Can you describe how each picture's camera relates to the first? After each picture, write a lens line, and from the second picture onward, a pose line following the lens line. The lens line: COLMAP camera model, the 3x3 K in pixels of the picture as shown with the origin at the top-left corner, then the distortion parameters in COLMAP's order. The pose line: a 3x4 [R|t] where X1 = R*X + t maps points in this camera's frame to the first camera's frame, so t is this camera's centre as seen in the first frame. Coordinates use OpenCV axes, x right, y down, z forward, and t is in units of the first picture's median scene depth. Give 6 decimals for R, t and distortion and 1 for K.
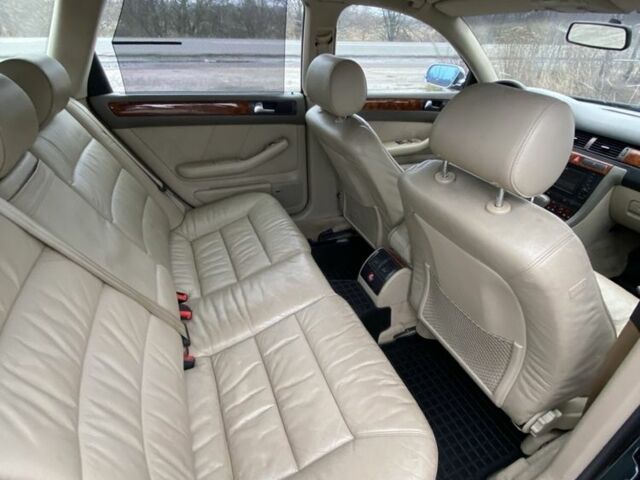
lens RADIAL K [[324.3, 0, 320.0], [0, 324.3, 240.0], [0, 0, 1]] dist [-0.023629, -0.000472]
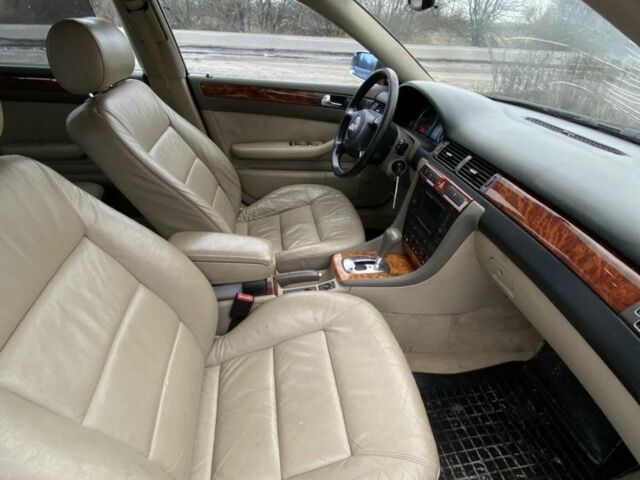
lens RADIAL K [[324.3, 0, 320.0], [0, 324.3, 240.0], [0, 0, 1]] dist [-0.023629, -0.000472]
pose [[0.979081, 0.133383, -0.153656, 0.481639], [-0.133434, 0.991007, 0.010030, -0.077484], [0.153612, 0.010683, 0.988073, 0.199162]]
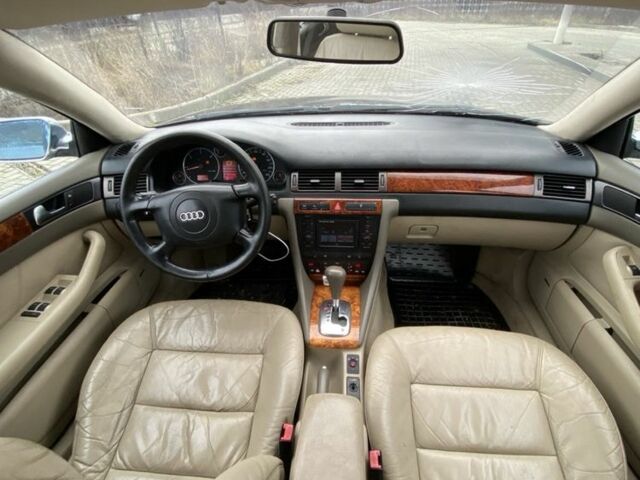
lens RADIAL K [[324.3, 0, 320.0], [0, 324.3, 240.0], [0, 0, 1]] dist [-0.023629, -0.000472]
pose [[0.430077, -0.543250, 0.721050, 0.158440], [0.527053, 0.799538, 0.288018, -0.304076], [-0.732972, 0.256162, 0.630185, 0.420875]]
